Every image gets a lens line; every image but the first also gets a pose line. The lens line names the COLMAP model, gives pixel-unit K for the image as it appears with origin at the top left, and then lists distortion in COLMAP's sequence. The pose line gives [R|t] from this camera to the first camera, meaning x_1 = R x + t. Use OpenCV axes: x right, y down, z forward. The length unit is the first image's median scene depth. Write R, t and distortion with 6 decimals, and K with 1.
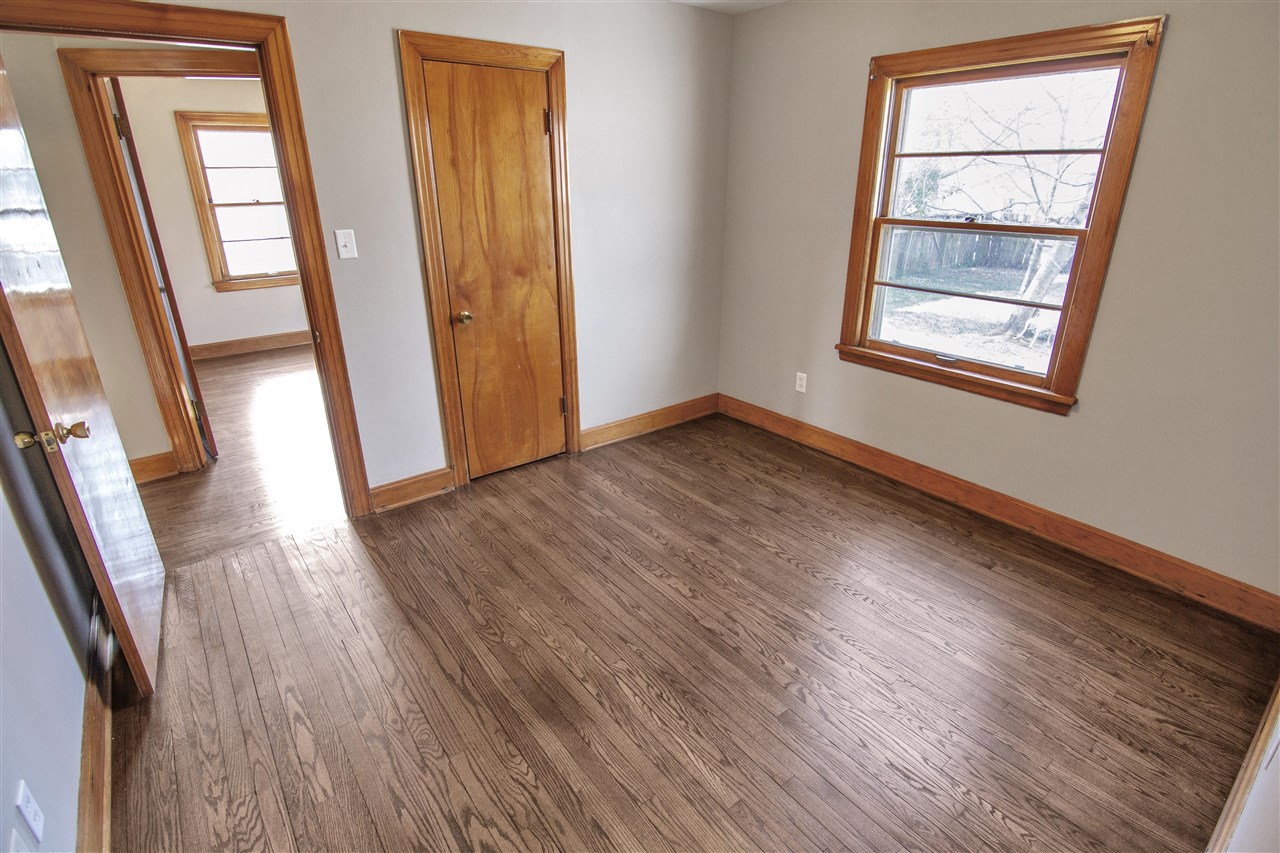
lens RADIAL K [[627.6, 0, 642.3], [0, 627.6, 423.7], [0, 0, 1]] dist [0.000361, -0.018009]
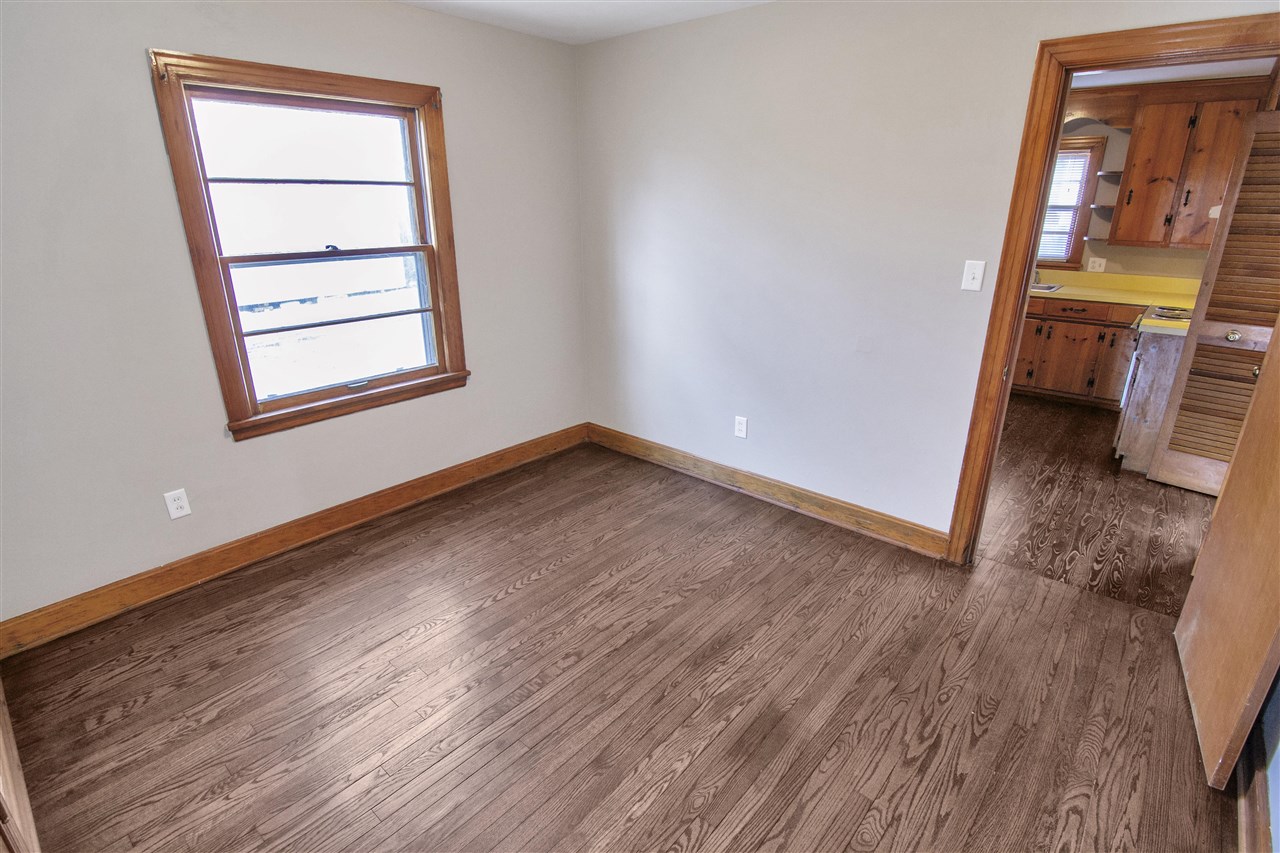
lens RADIAL K [[627.6, 0, 642.3], [0, 627.6, 423.7], [0, 0, 1]] dist [0.000361, -0.018009]
pose [[-0.198296, -0.322716, 0.925491, -0.797449], [0.357350, 0.855444, 0.374857, -0.381965], [-0.912677, 0.405057, -0.054309, 0.967242]]
